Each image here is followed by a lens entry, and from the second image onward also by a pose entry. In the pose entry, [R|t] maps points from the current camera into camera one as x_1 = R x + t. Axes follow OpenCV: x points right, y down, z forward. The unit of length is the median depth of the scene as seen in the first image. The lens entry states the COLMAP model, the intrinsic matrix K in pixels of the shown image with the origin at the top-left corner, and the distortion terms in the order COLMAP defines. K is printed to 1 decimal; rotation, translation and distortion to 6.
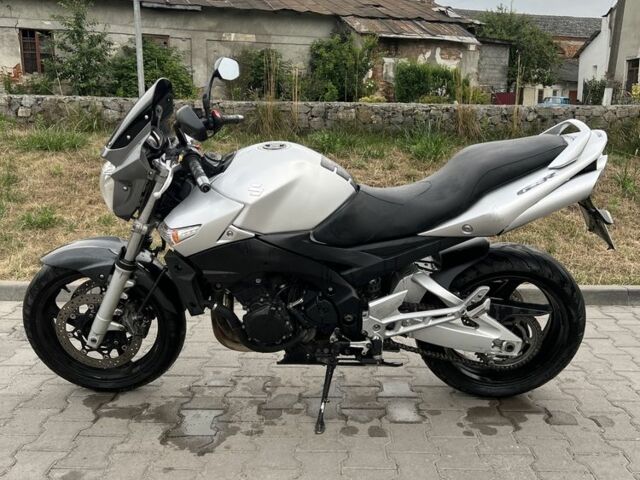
lens RADIAL K [[636.7, 0, 321.6], [0, 636.7, 244.9], [0, 0, 1]] dist [0.093024, -0.182281]
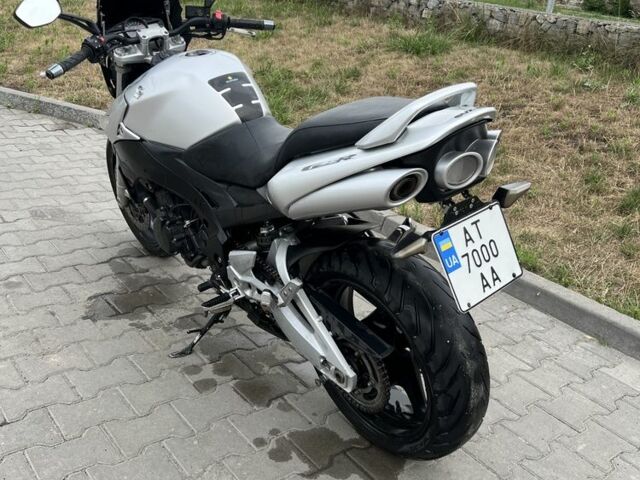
lens RADIAL K [[635.2, 0, 320.0], [0, 635.2, 240.0], [0, 0, 1]] dist [0.098414, -0.207960]
pose [[0.642389, 0.345181, -0.684242, 0.693730], [-0.261032, 0.937988, 0.228124, -0.143886], [0.720555, 0.032065, 0.692656, 0.445686]]
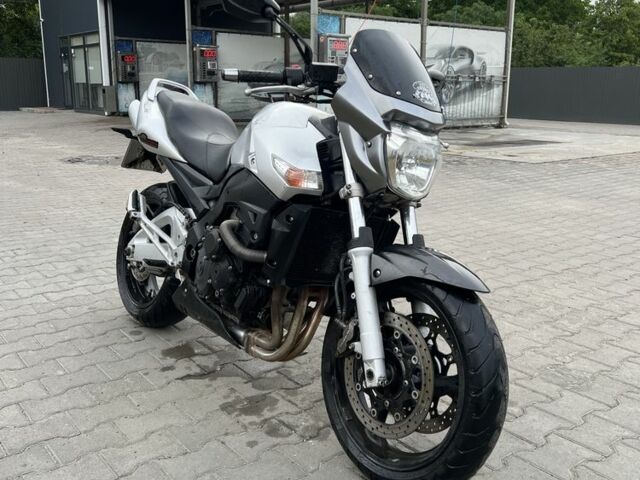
lens RADIAL K [[635.2, 0, 320.0], [0, 635.2, 240.0], [0, 0, 1]] dist [0.098414, -0.207960]
pose [[-0.625276, -0.187308, 0.757592, -0.792880], [0.136924, 0.929380, 0.342790, -0.267226], [-0.768298, 0.318071, -0.555472, 1.439009]]
